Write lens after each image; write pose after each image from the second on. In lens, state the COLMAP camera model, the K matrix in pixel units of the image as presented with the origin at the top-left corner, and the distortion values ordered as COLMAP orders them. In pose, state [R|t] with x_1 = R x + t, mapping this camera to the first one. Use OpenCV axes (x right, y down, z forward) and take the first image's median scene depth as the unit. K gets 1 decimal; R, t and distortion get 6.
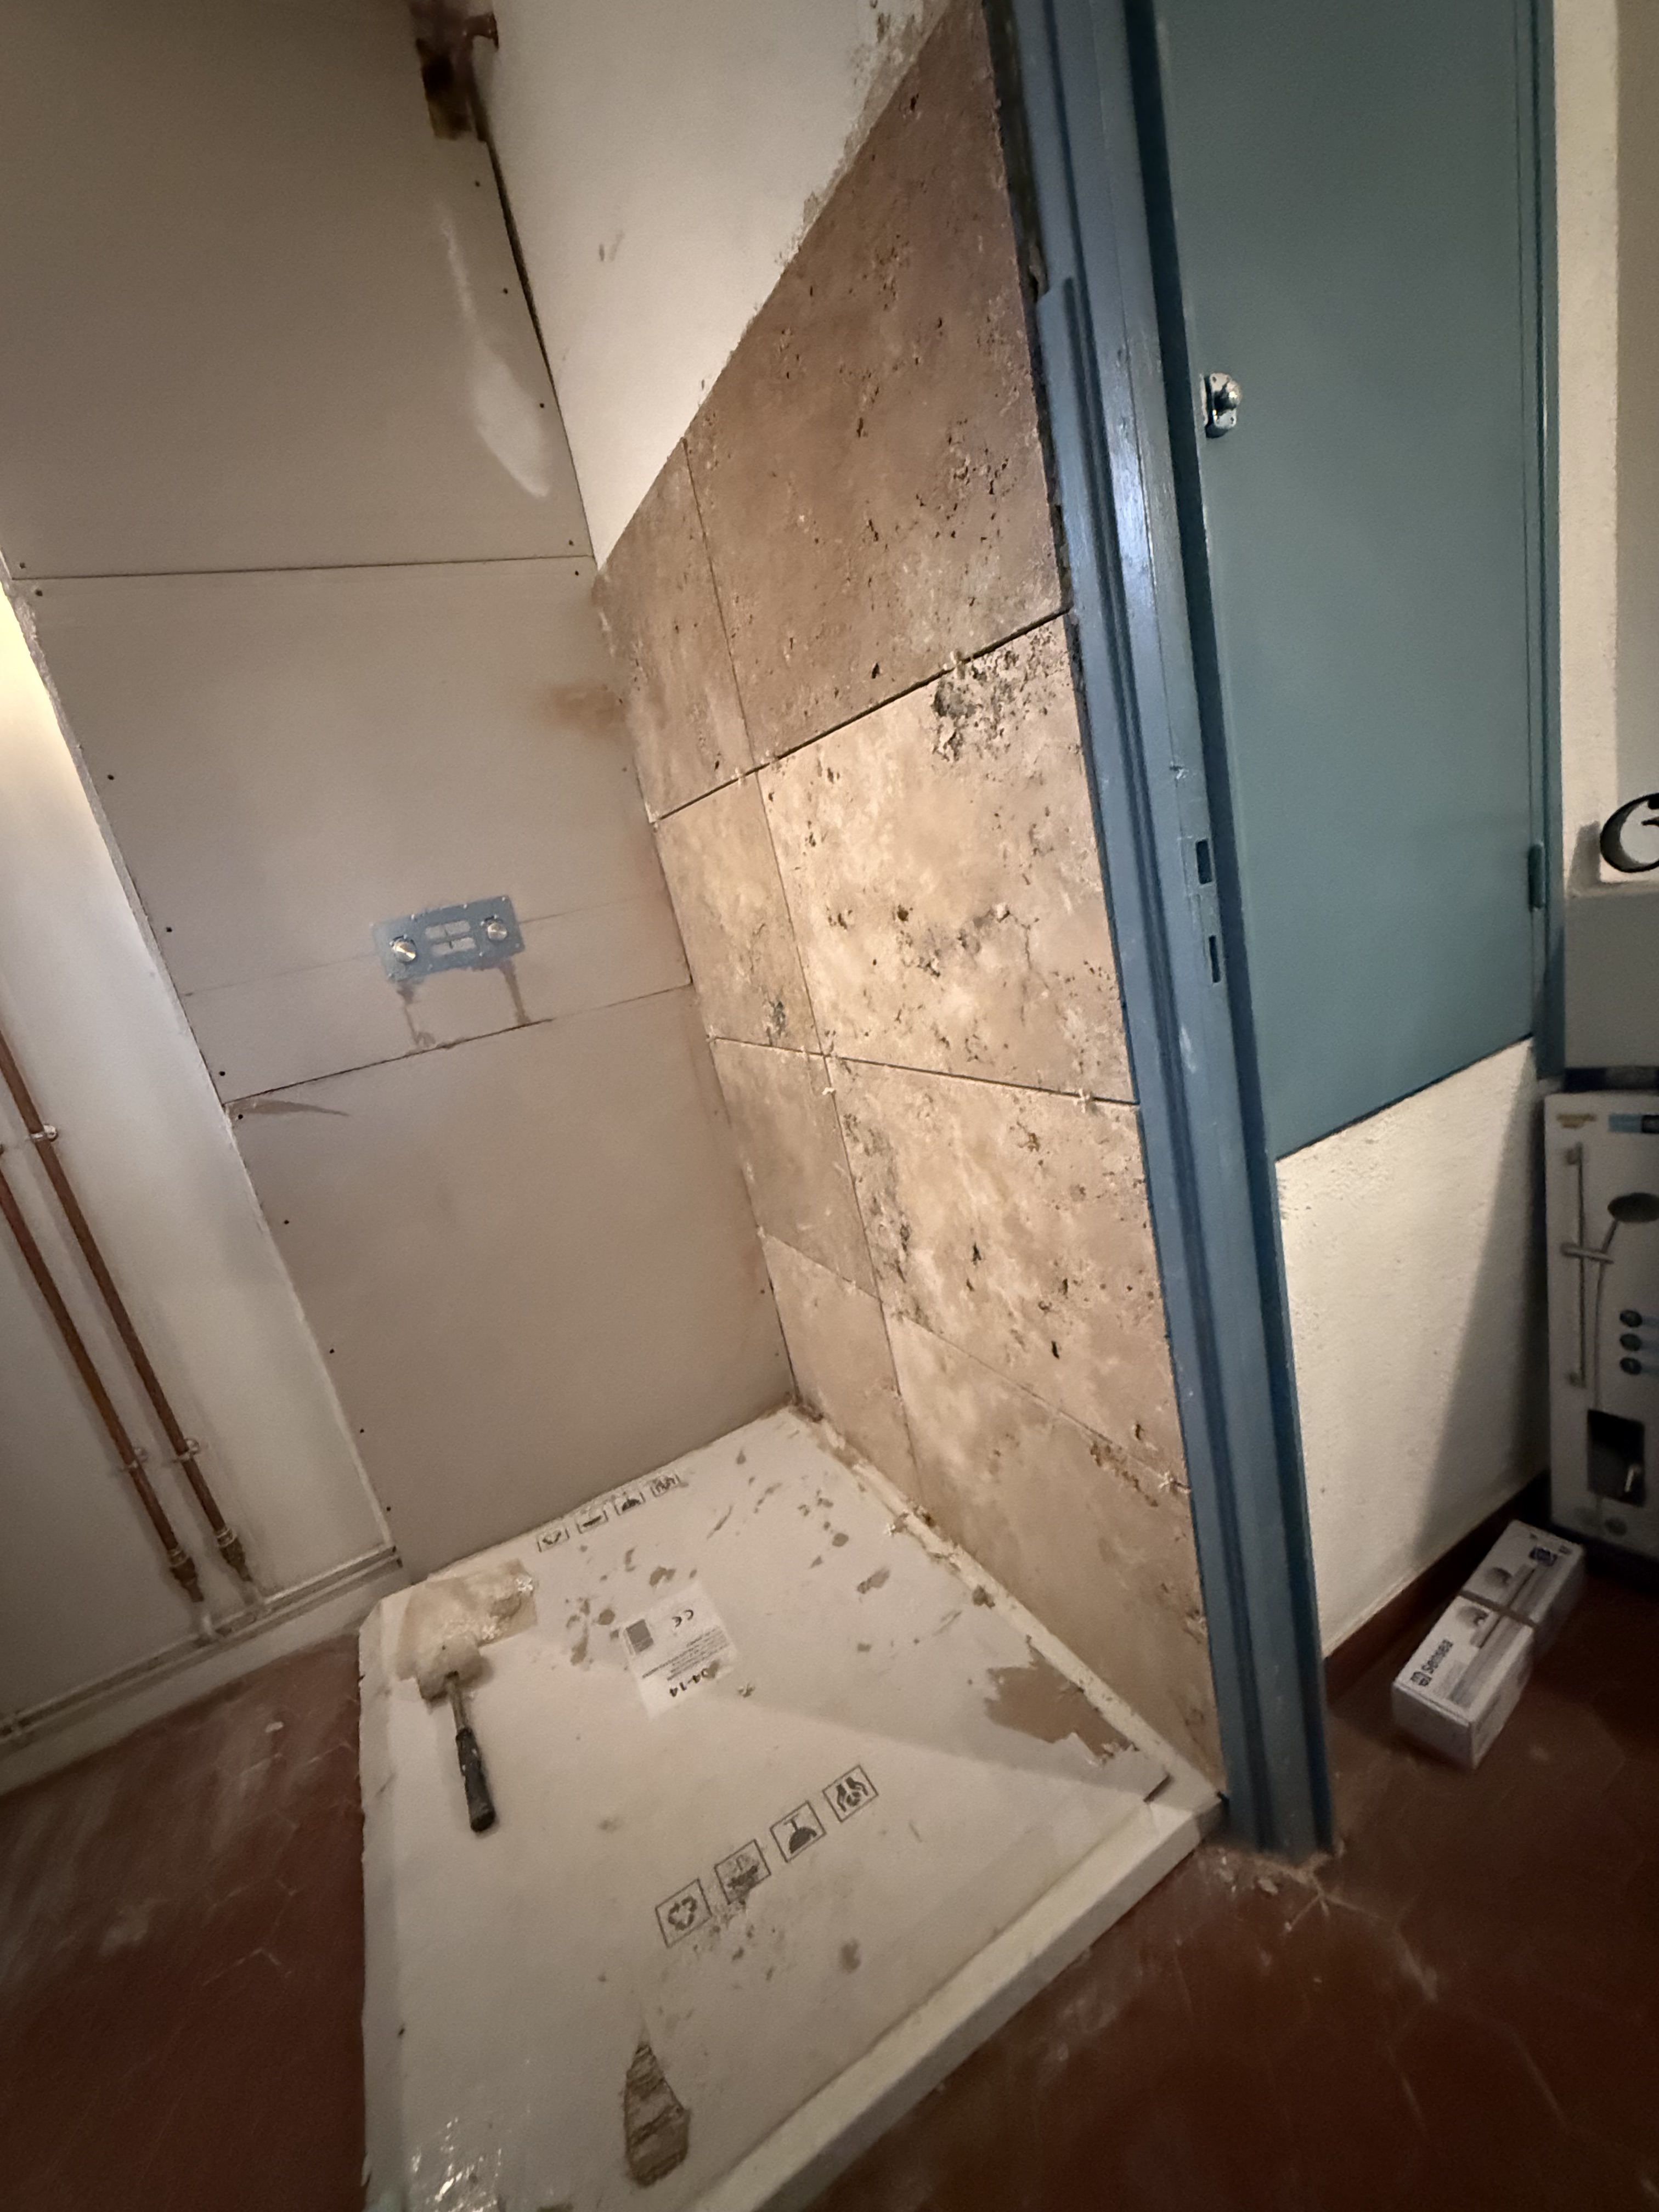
lens RADIAL K [[911.5, 0, 824.8], [0, 911.5, 1113.1], [0, 0, 1]] dist [0.001340, -0.000063]
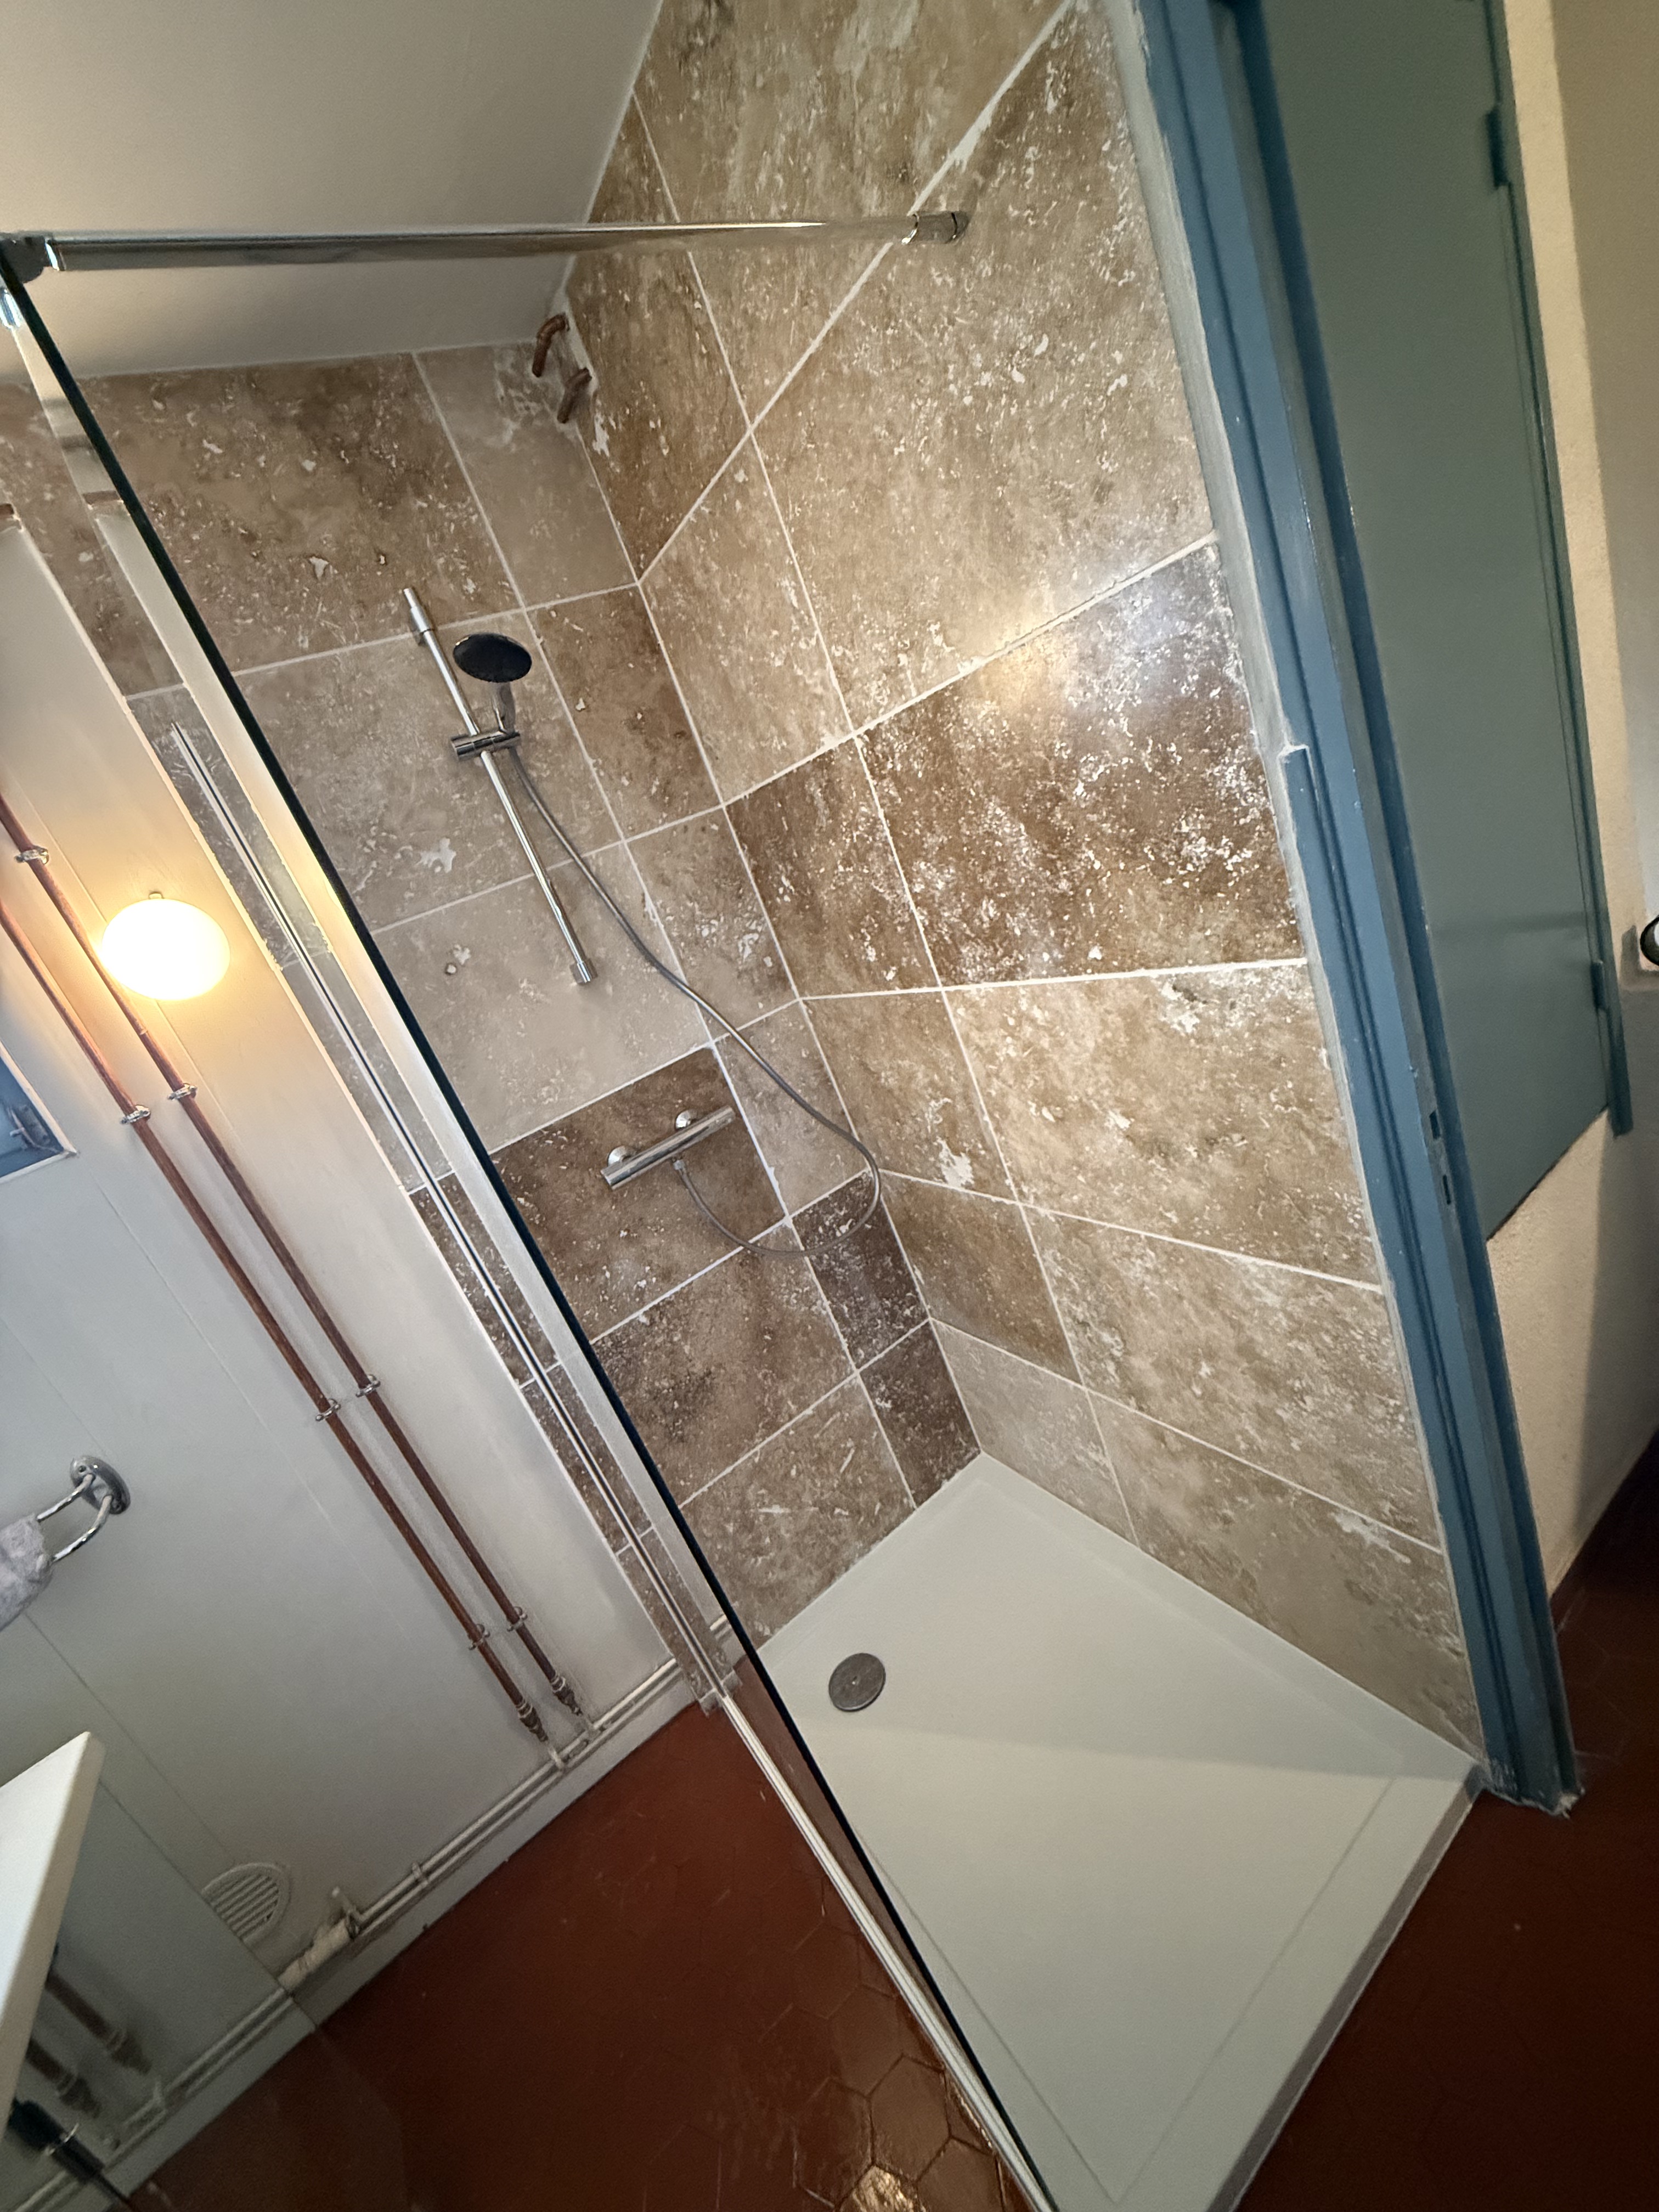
lens RADIAL K [[886.9, 0, 829.5], [0, 886.9, 1106.0], [0, 0, 1]] dist [0.000730, -0.000466]
pose [[0.985112, -0.168933, 0.031874, -0.275058], [0.168057, 0.985367, 0.028430, -0.275693], [-0.036211, -0.022650, 0.999087, -0.145238]]
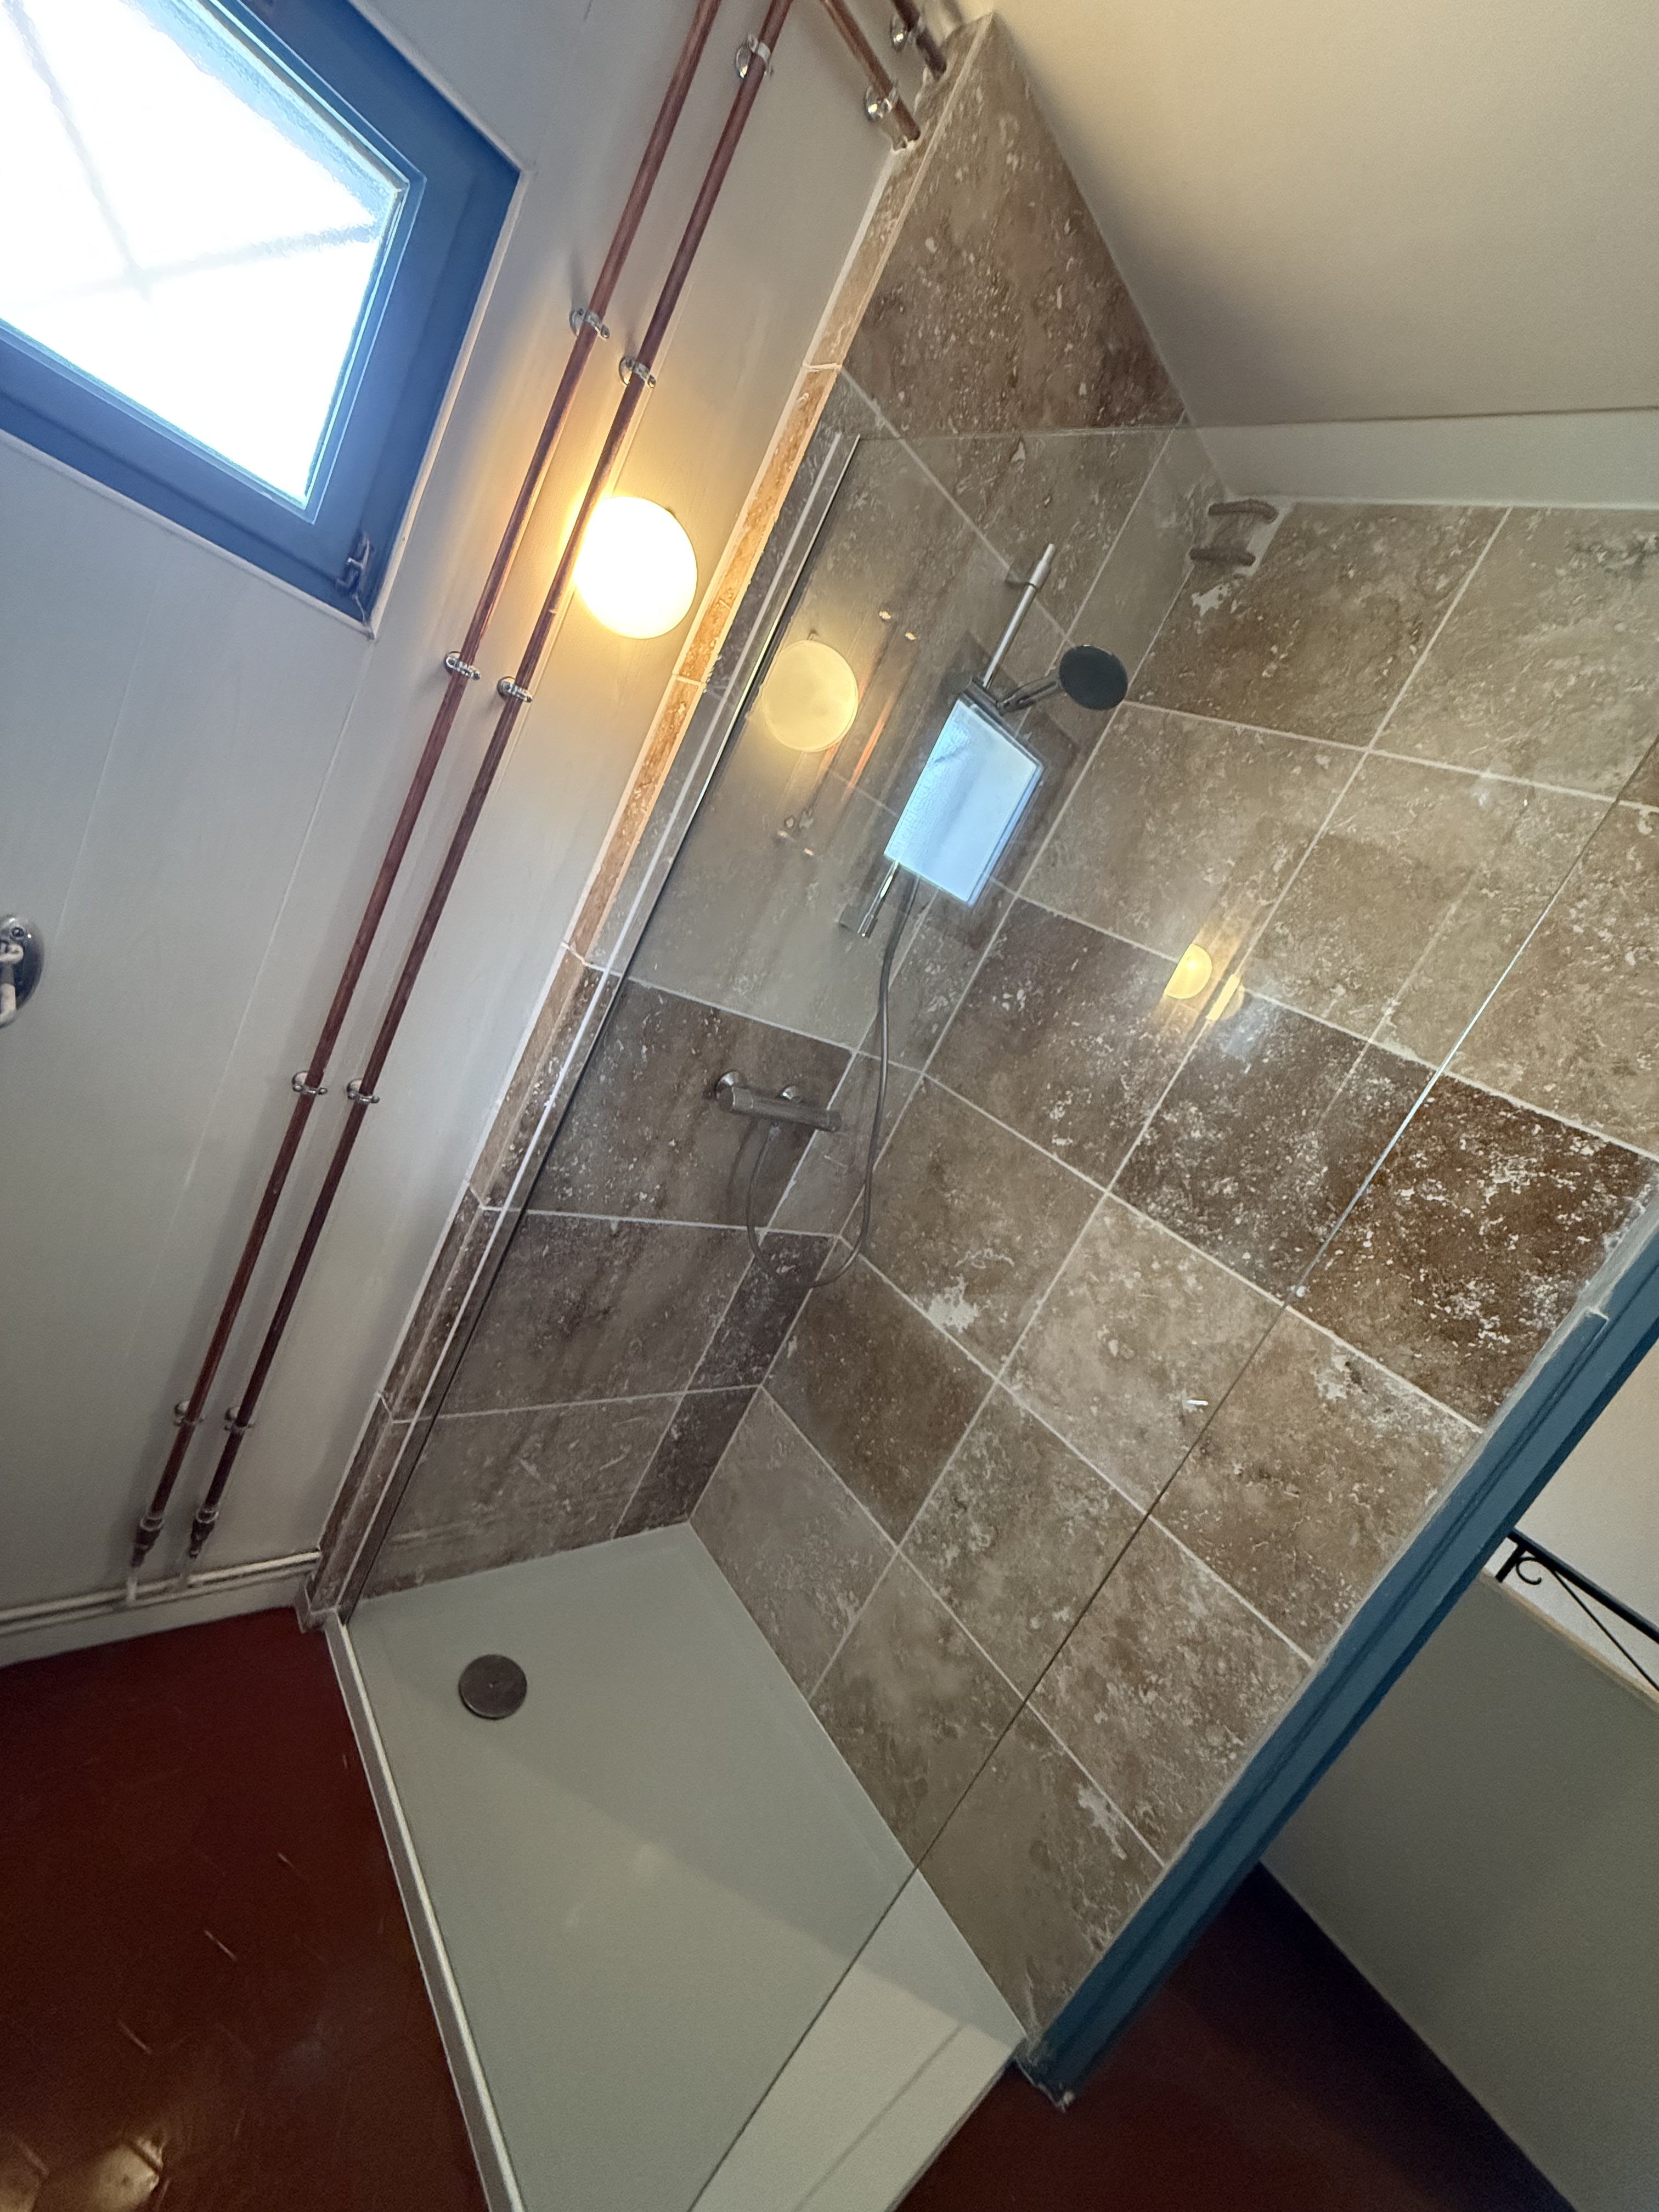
lens RADIAL K [[892.5, 0, 830.8], [0, 892.5, 1103.3], [0, 0, 1]] dist [-0.001131, 0.000081]
pose [[0.755348, 0.535598, 0.377602, -0.890784], [-0.536382, 0.836335, -0.113304, -0.125354], [-0.376487, -0.116955, 0.919010, 0.002646]]
